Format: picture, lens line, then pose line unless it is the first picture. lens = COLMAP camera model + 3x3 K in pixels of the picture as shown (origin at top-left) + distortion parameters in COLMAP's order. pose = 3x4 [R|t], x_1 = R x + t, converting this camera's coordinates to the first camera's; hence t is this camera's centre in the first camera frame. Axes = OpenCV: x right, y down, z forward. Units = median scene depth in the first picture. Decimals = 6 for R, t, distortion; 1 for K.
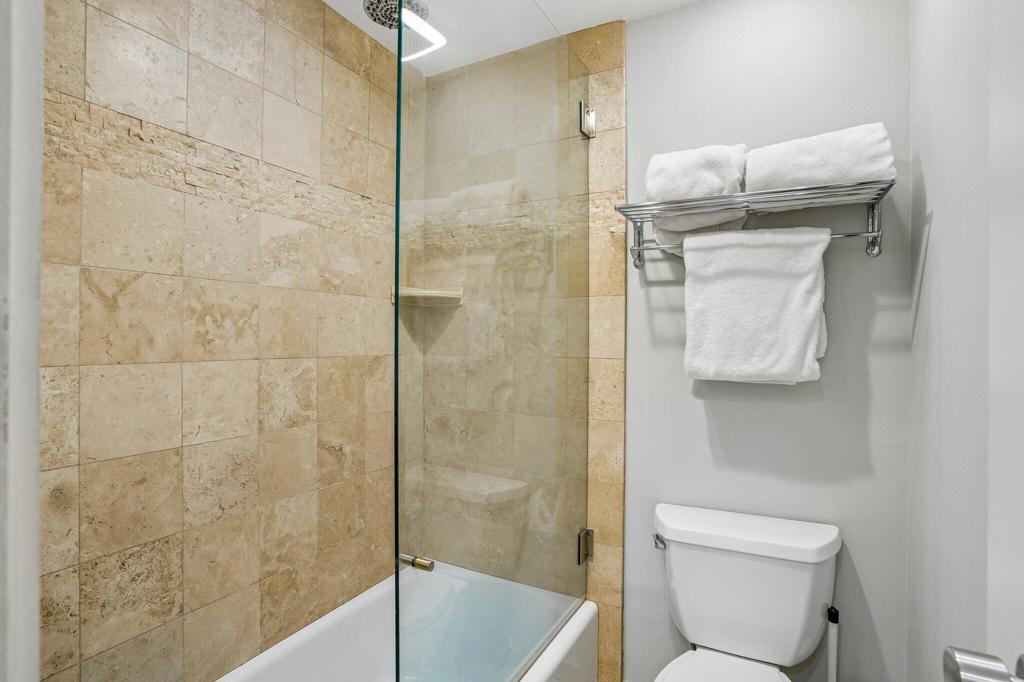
lens RADIAL K [[515.4, 0, 511.6], [0, 515.4, 333.3], [0, 0, 1]] dist [-0.035413, 0.000668]
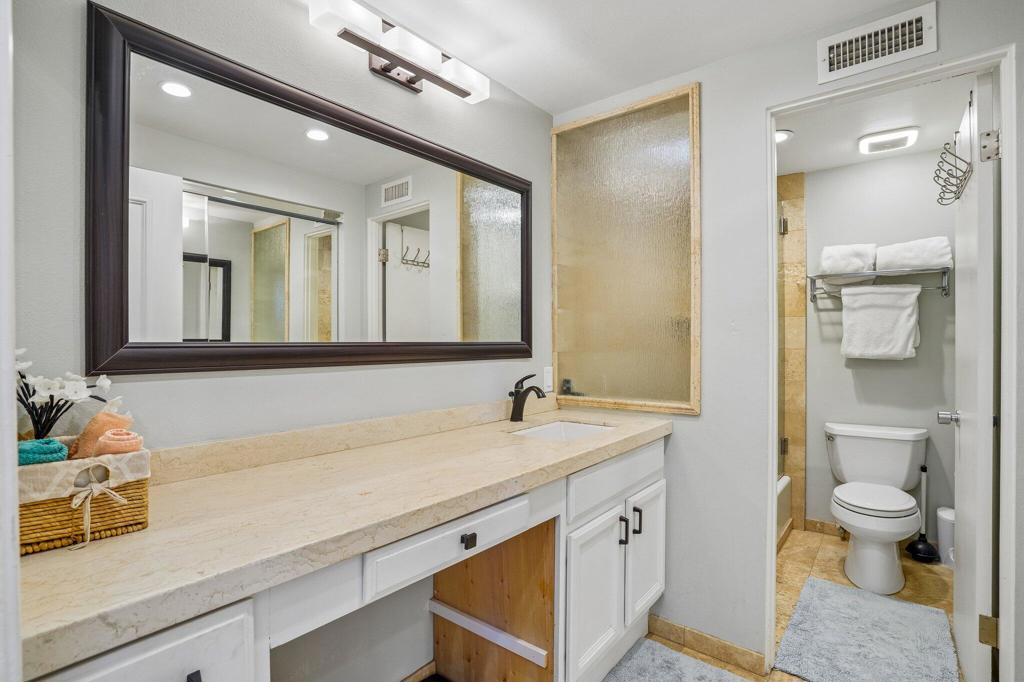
lens RADIAL K [[487.4, 0, 518.5], [0, 487.4, 340.0], [0, 0, 1]] dist [-0.024135, 0.000233]
pose [[0.984618, -0.006803, -0.174588, -0.604711], [0.007486, 0.999967, 0.003255, 0.001660], [0.174560, -0.004512, 0.984636, -1.127167]]
